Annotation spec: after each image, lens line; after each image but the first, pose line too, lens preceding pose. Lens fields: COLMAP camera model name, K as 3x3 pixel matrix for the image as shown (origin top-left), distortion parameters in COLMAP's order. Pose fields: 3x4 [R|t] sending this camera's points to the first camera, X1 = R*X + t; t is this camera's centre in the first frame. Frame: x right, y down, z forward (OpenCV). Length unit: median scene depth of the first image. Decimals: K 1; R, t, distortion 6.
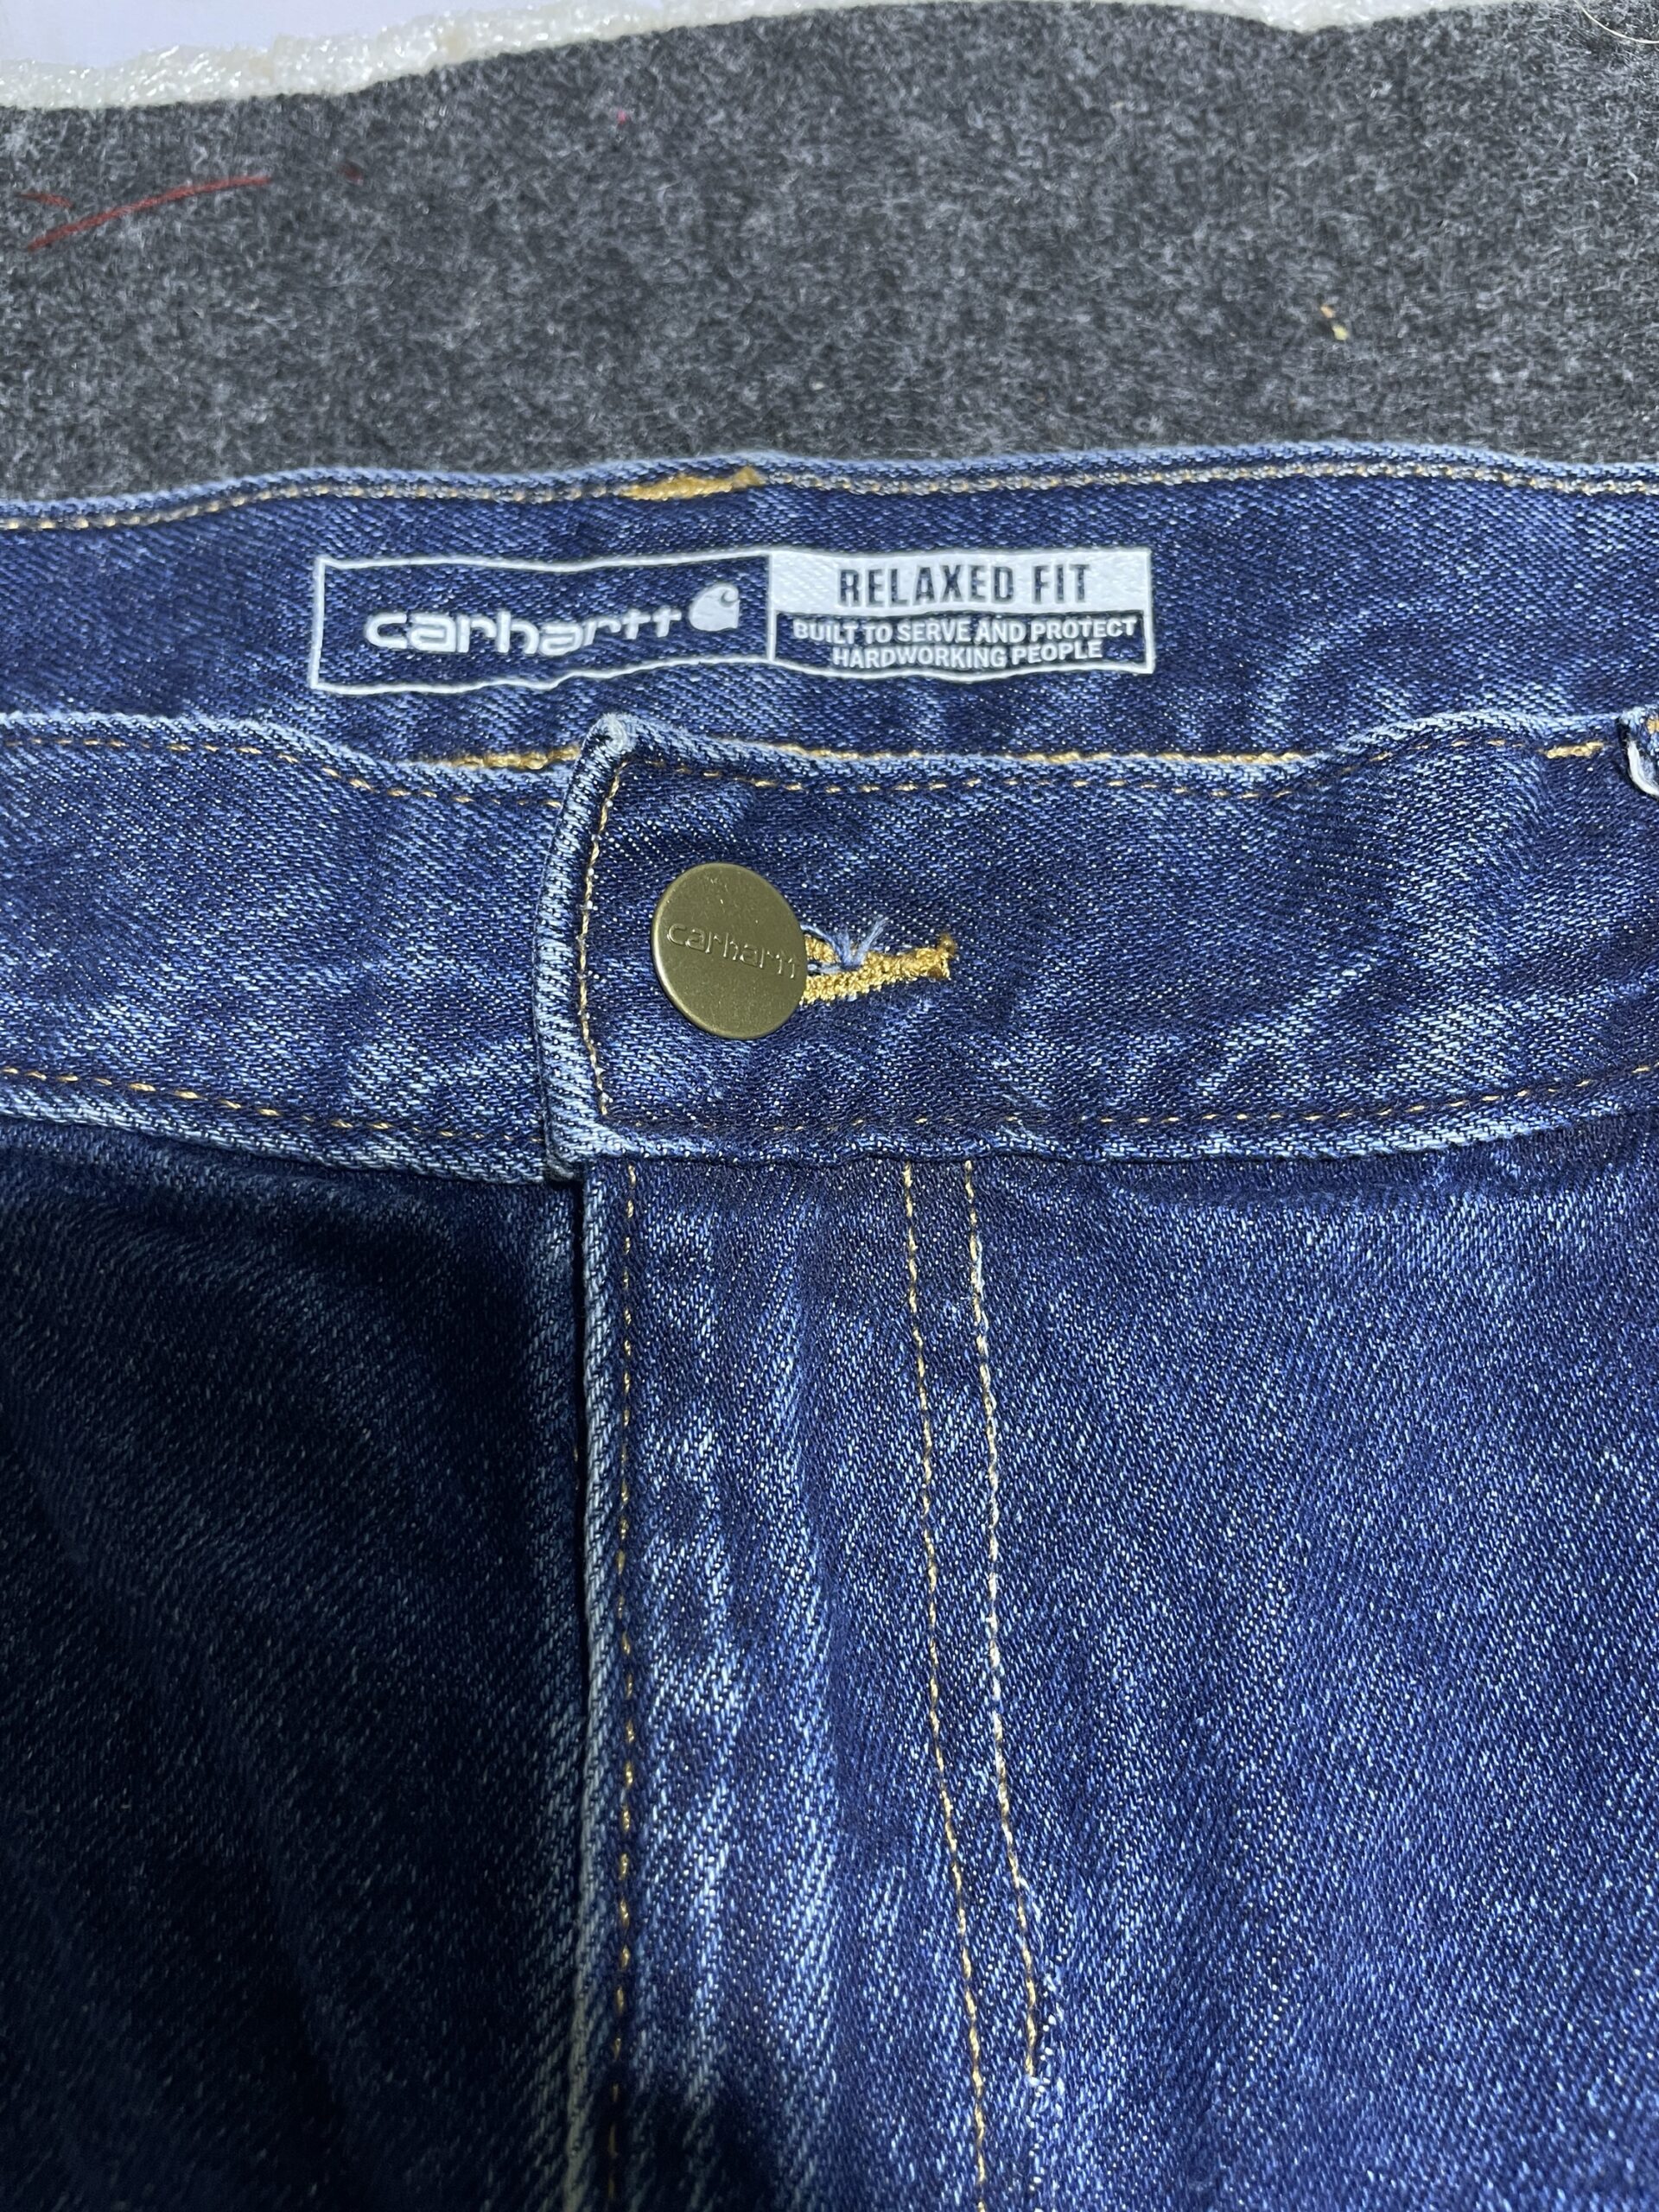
lens RADIAL K [[1644.1, 0, 829.5], [0, 1644.1, 1106.0], [0, 0, 1]] dist [0.002601, -0.006595]
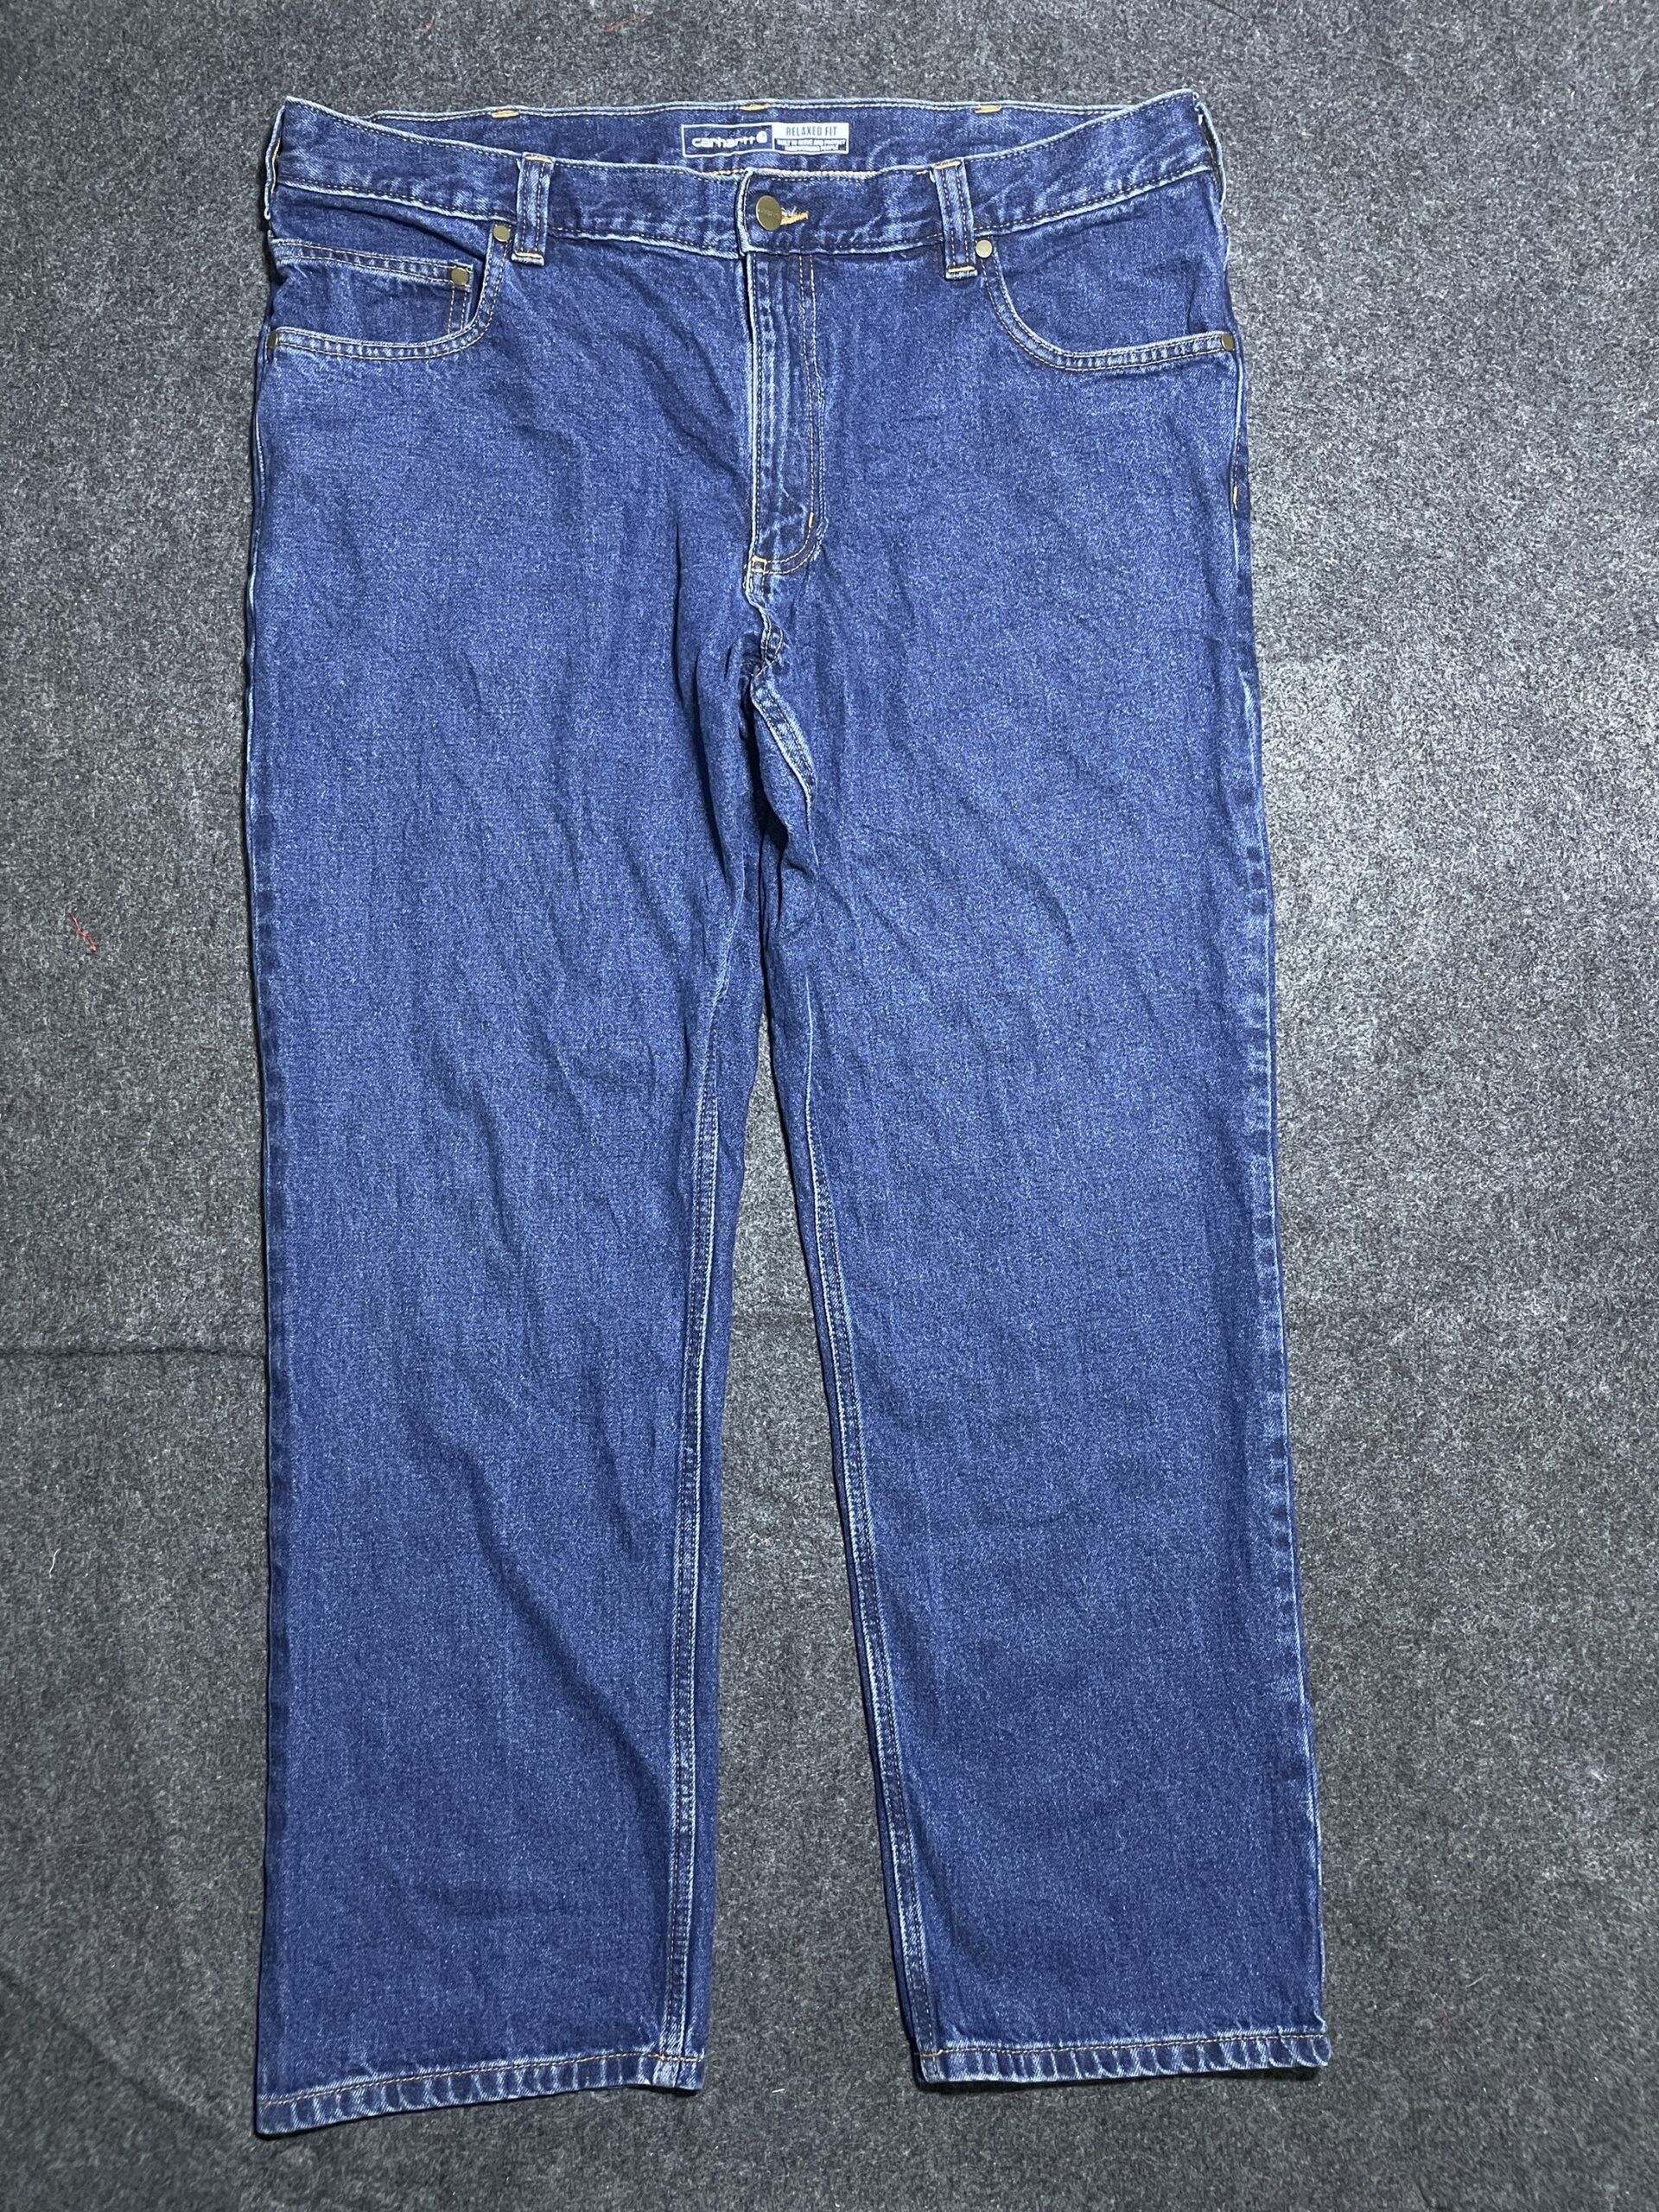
lens RADIAL K [[1644.1, 0, 829.5], [0, 1644.1, 1106.0], [0, 0, 1]] dist [0.002601, -0.006595]
pose [[0.999236, -0.017145, 0.035118, -0.096921], [0.002612, 0.925913, 0.377728, 0.581125], [-0.038992, -0.377348, 0.925250, -5.127242]]
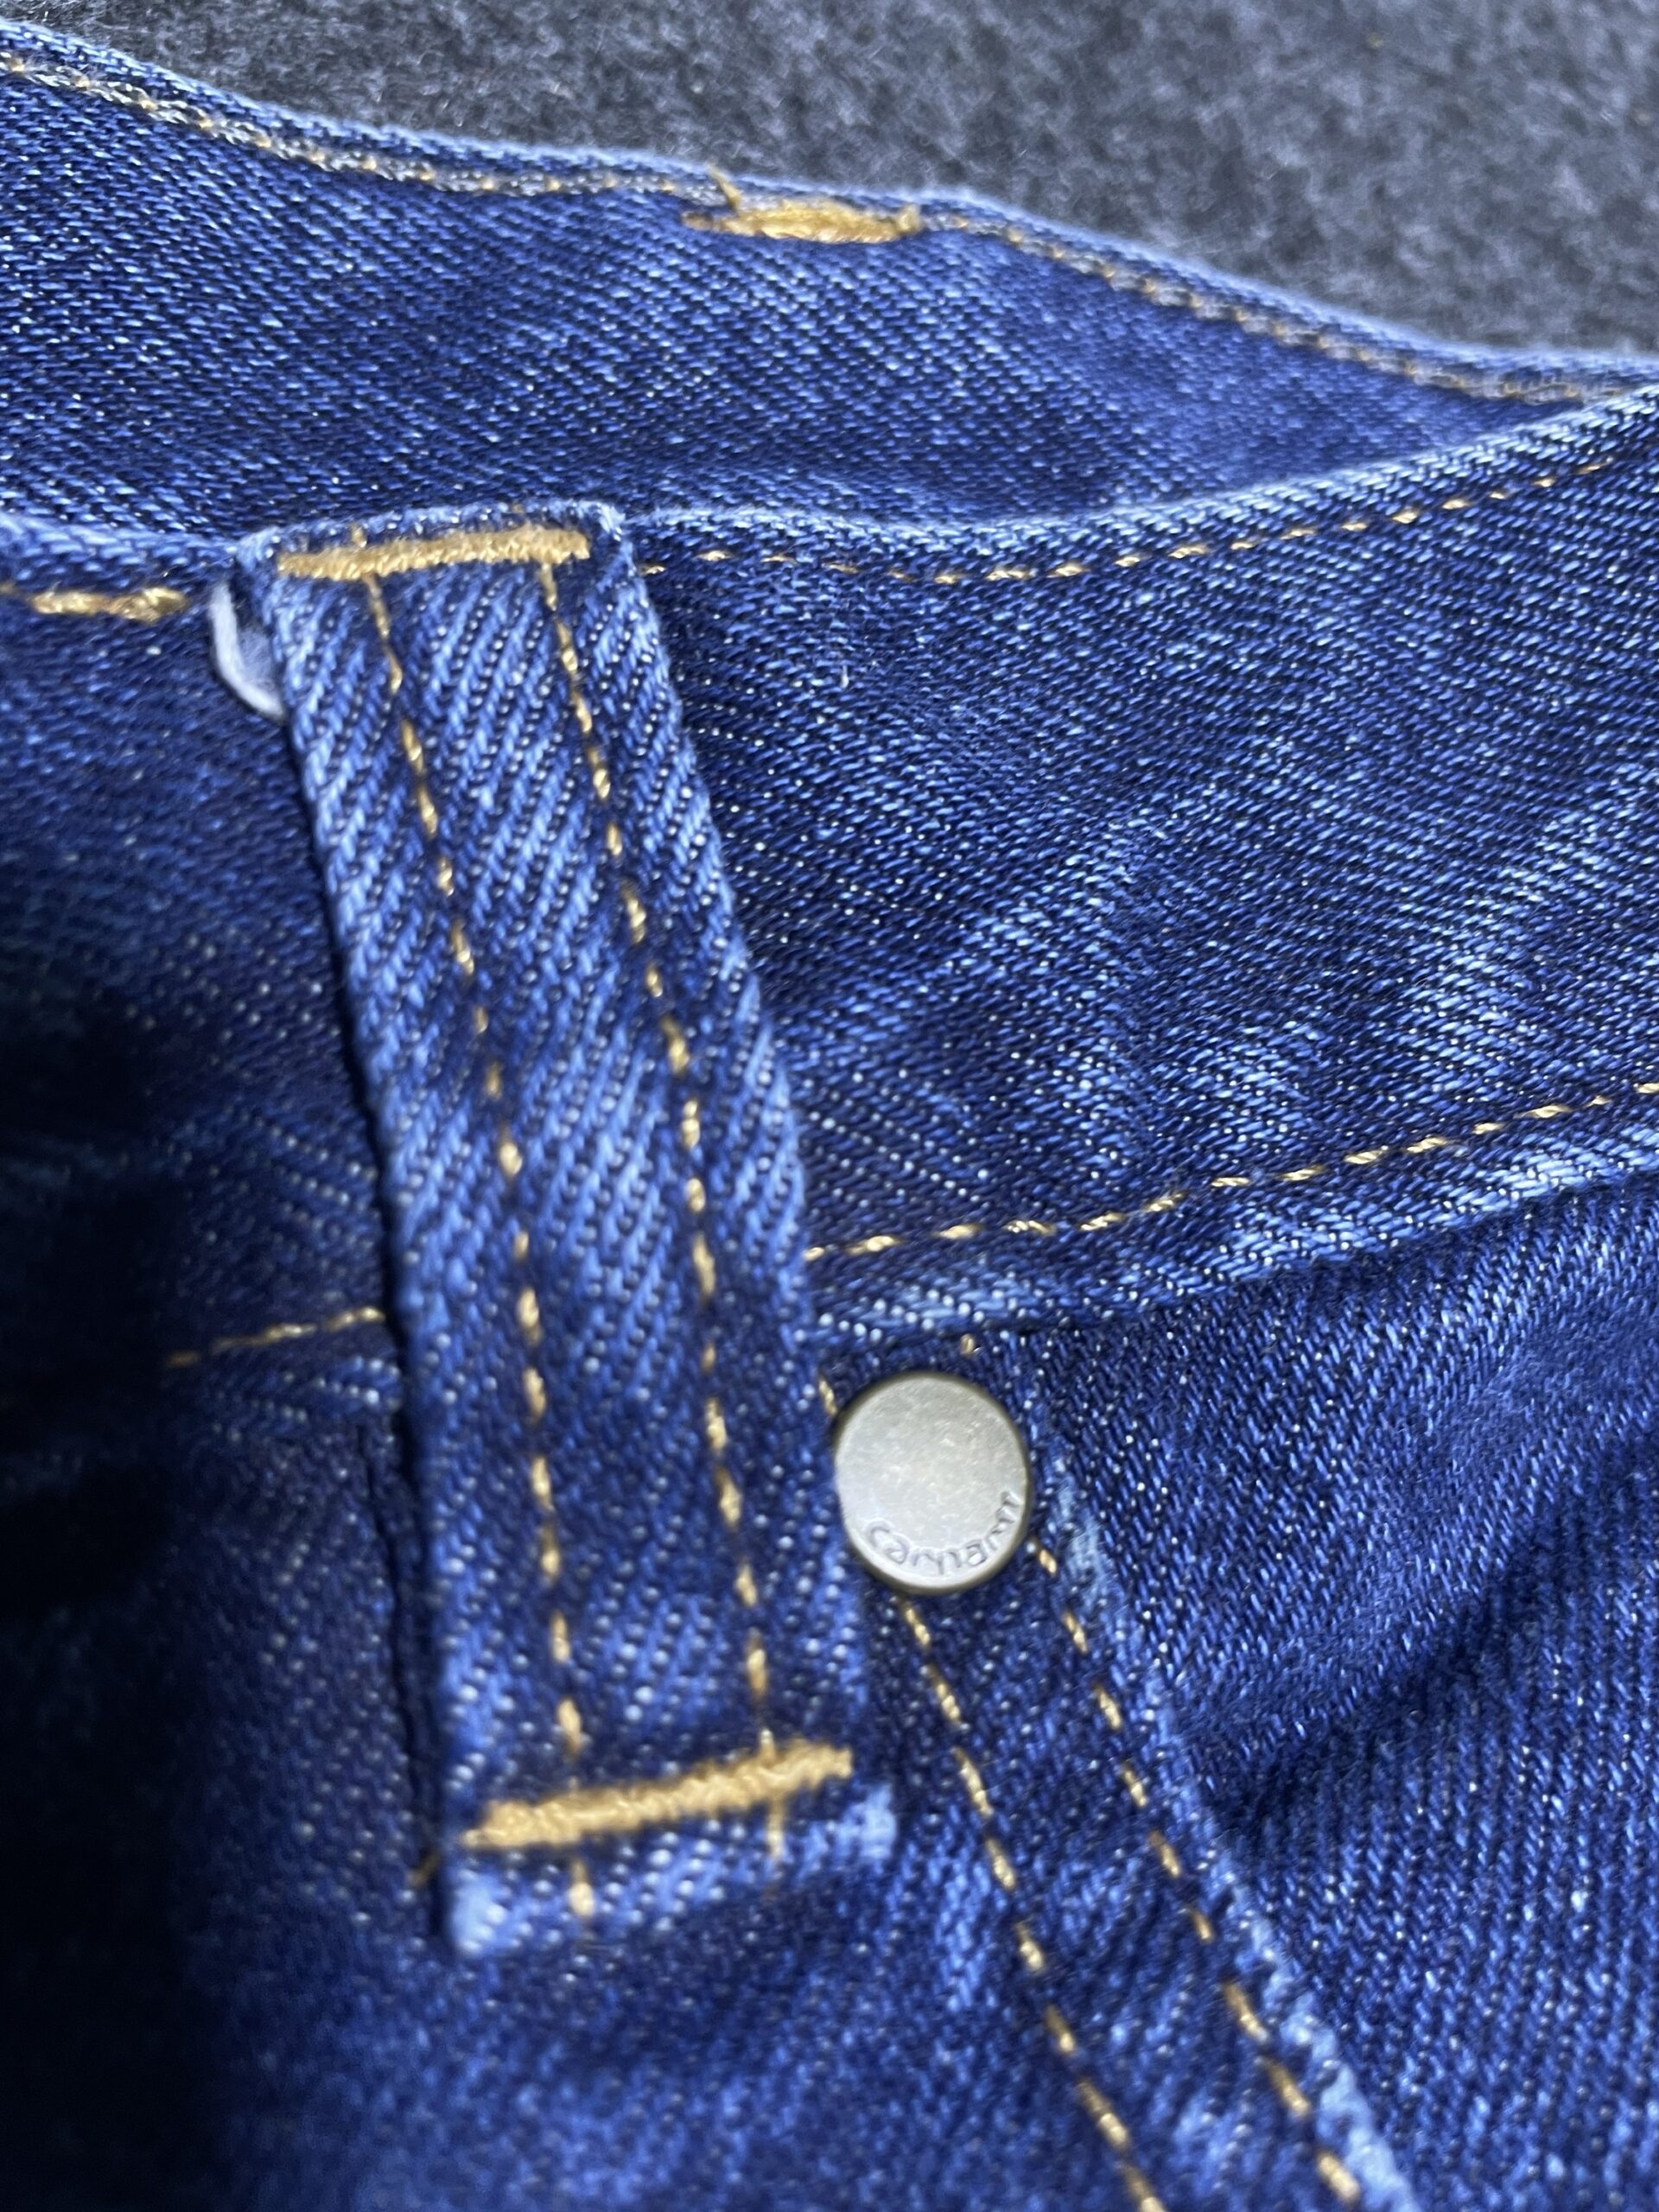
lens RADIAL K [[1690.9, 0, 684.6], [0, 1690.9, 1105.9], [0, 0, 1]] dist [0.001985, -0.048632]
pose [[0.955599, 0.022952, 0.293774, 0.458479], [-0.009103, 0.998786, -0.048422, -0.061475], [-0.294528, 0.043598, 0.954648, 0.521674]]
